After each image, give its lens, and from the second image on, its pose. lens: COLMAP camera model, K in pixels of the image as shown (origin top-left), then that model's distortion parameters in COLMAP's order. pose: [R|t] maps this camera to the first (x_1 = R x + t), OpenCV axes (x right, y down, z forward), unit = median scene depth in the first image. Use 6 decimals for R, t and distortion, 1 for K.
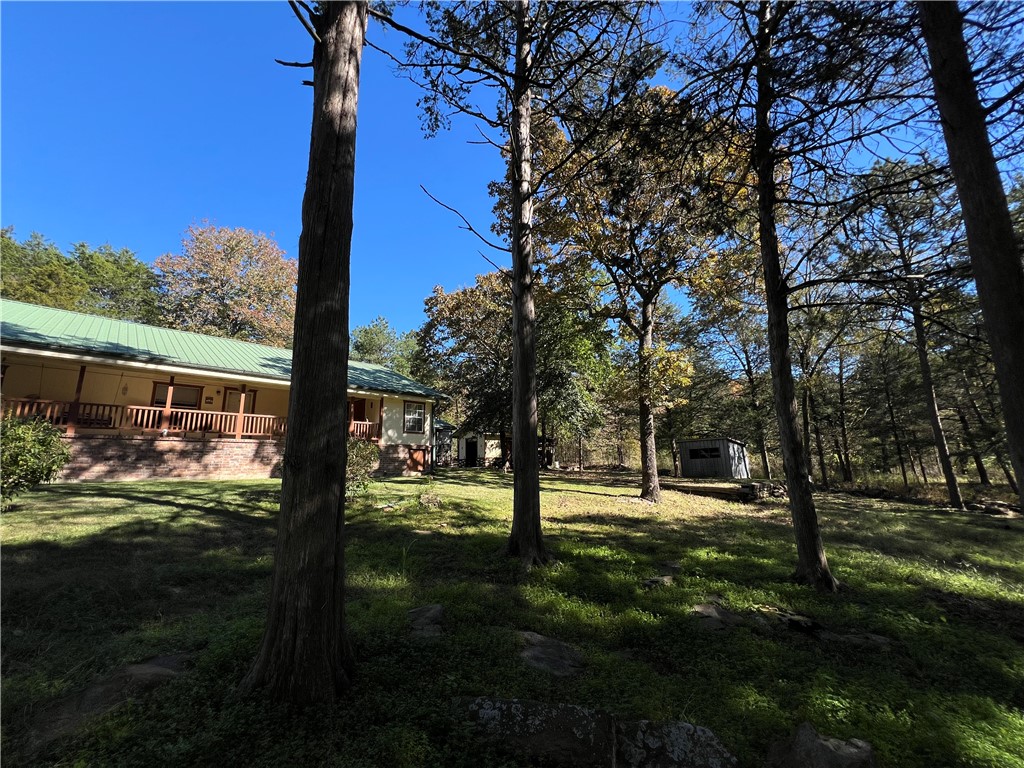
lens RADIAL K [[410.1, 0, 508.7], [0, 410.1, 380.3], [0, 0, 1]] dist [-0.001273, 0.000227]
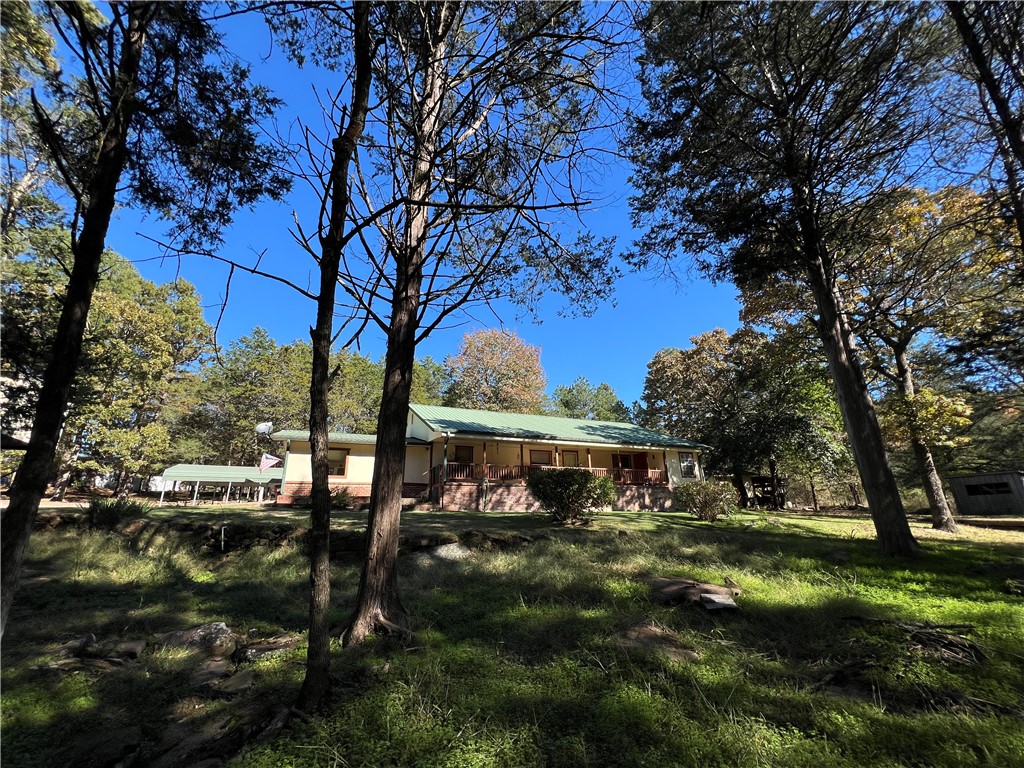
lens RADIAL K [[410.1, 0, 508.7], [0, 410.1, 380.3], [0, 0, 1]] dist [-0.001273, 0.000227]
pose [[0.930632, -0.113999, -0.347748, -0.266635], [0.077755, 0.990142, -0.116502, -0.063357], [0.357601, 0.081381, 0.930322, -0.404763]]
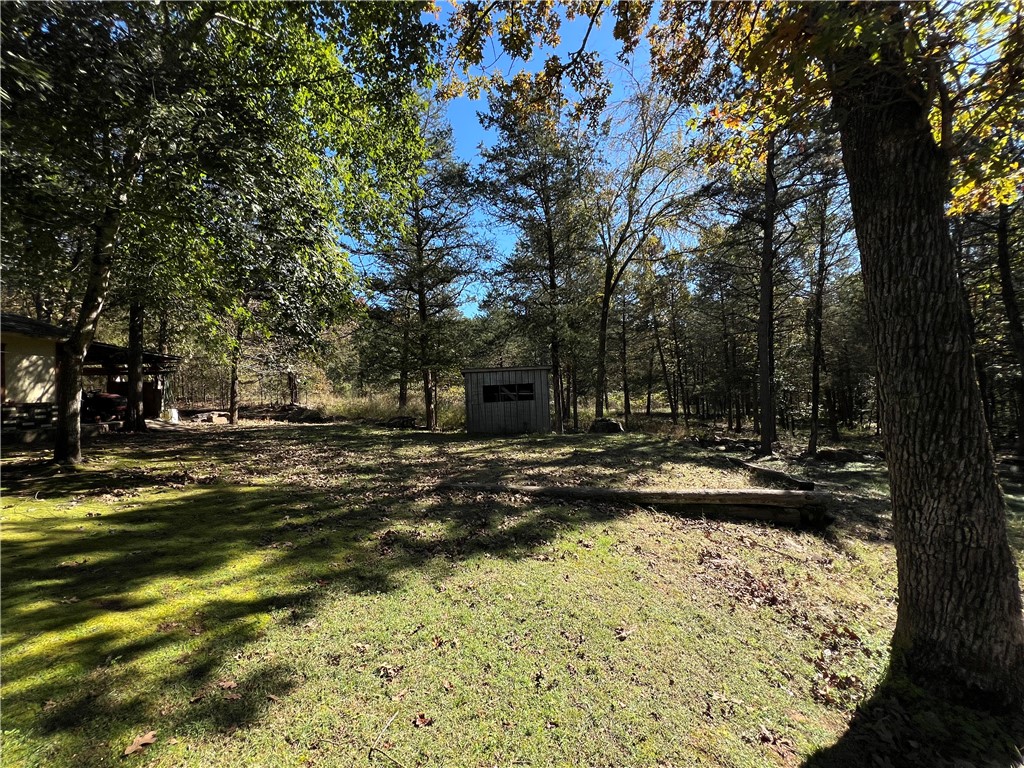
lens RADIAL K [[410.1, 0, 508.7], [0, 410.1, 380.3], [0, 0, 1]] dist [-0.001273, 0.000227]
pose [[0.677421, 0.011676, 0.735503, 0.070955], [-0.137326, 0.984303, 0.110856, 0.132254], [-0.722664, -0.176100, 0.668391, 0.845049]]
